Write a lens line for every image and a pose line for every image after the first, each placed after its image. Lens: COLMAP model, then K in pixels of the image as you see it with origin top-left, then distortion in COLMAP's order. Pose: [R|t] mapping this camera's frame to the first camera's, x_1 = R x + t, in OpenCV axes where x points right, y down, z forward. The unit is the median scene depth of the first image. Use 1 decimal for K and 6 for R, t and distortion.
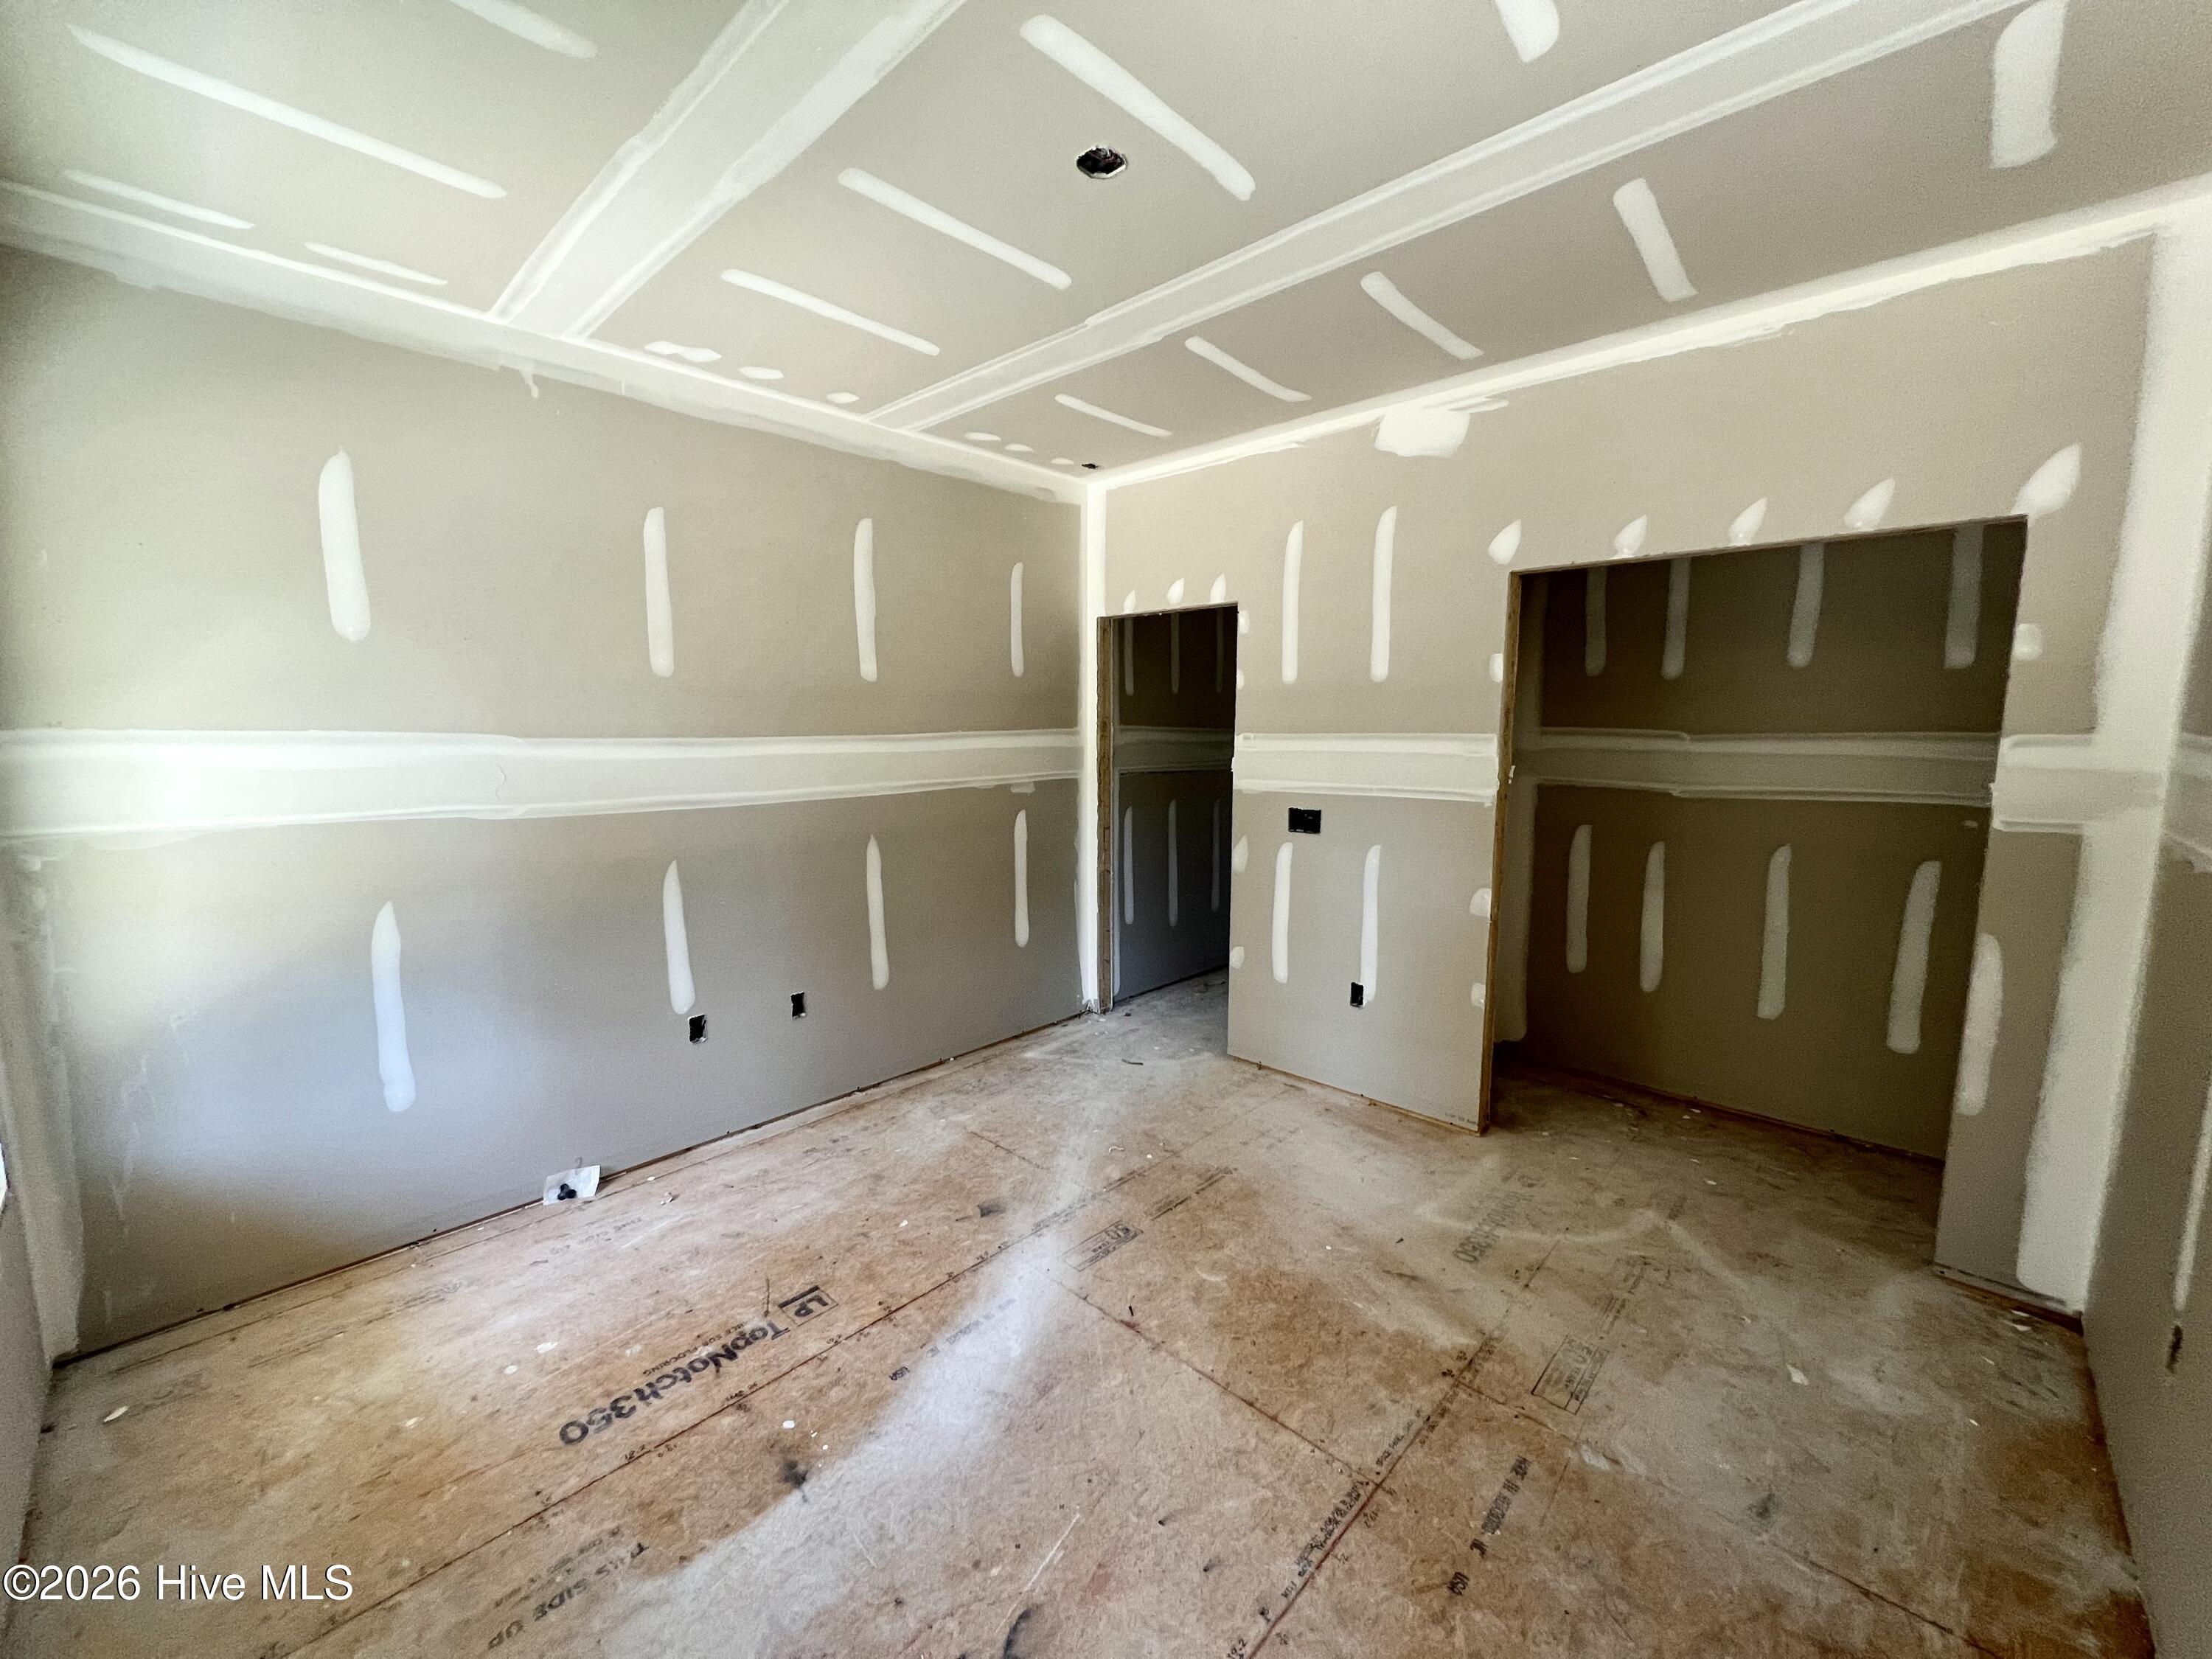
lens RADIAL K [[881.1, 0, 1106.0], [0, 881.1, 829.5], [0, 0, 1]] dist [0.001647, 0.000215]
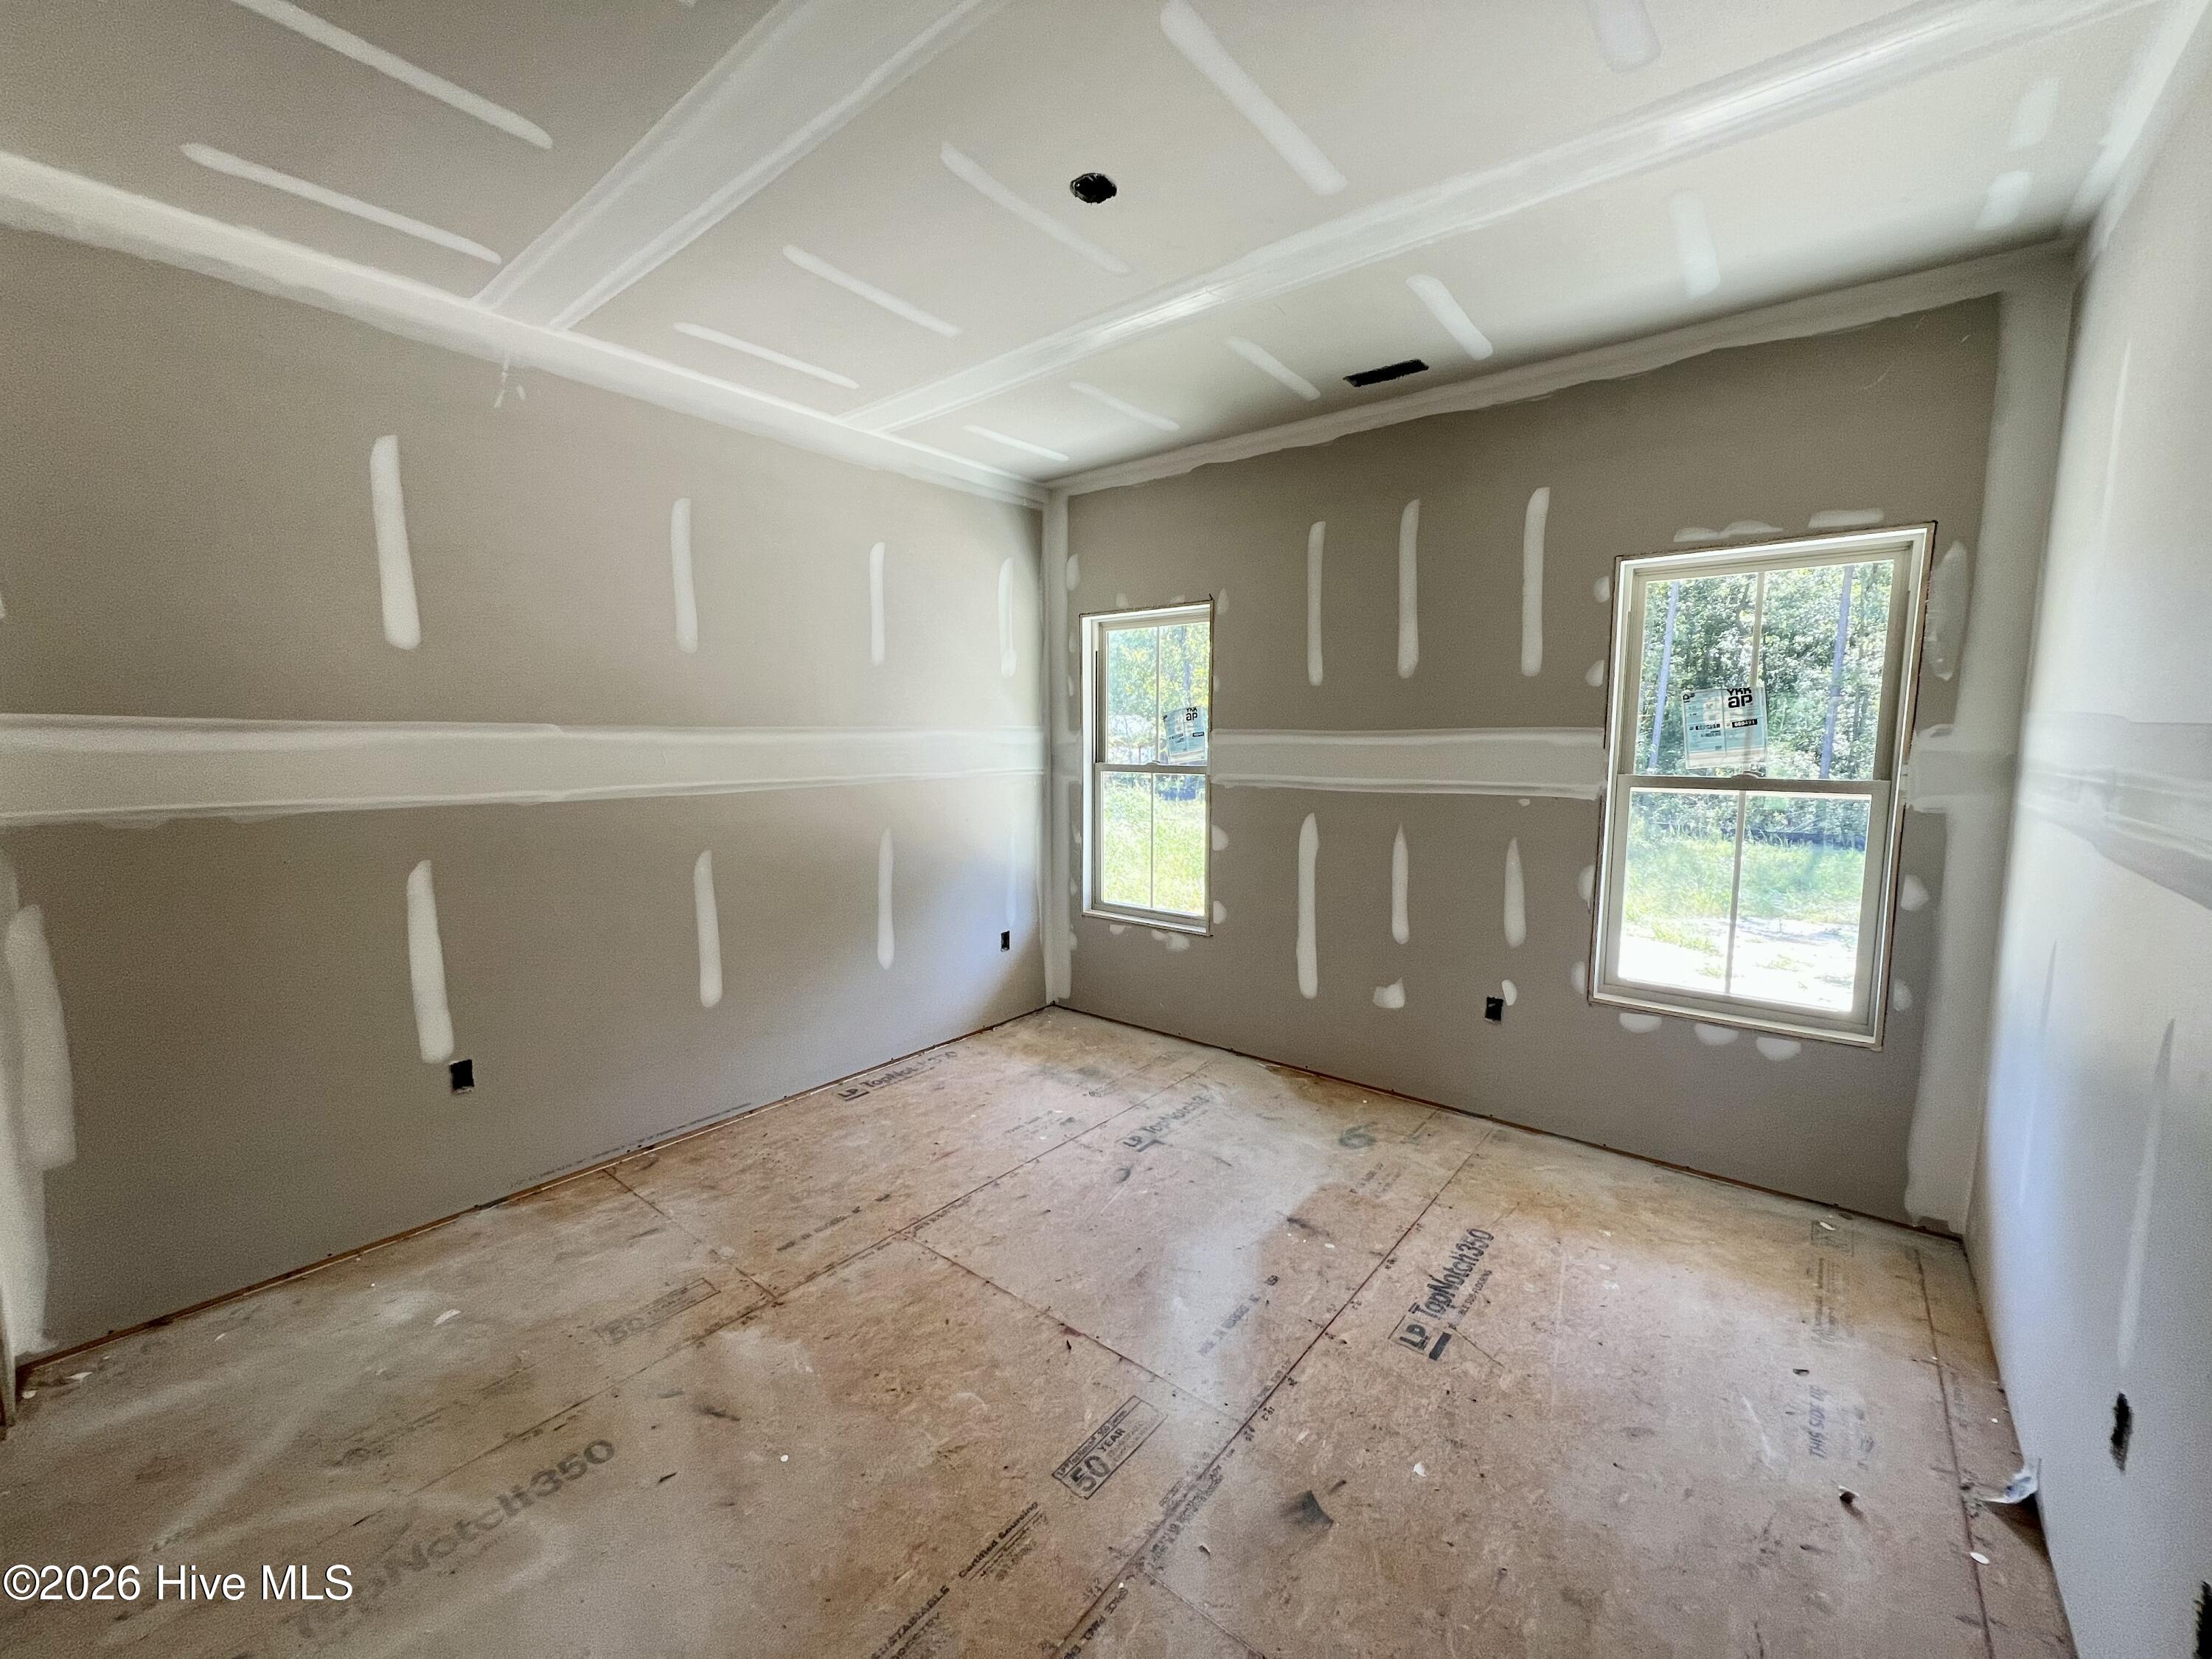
lens RADIAL K [[881.1, 0, 1106.0], [0, 881.1, 829.5], [0, 0, 1]] dist [0.001647, 0.000215]
pose [[-0.997020, 0.009621, -0.076538, 0.058188], [-0.008002, 0.973942, 0.226658, -0.196469], [0.076724, 0.226595, -0.970962, 1.873005]]
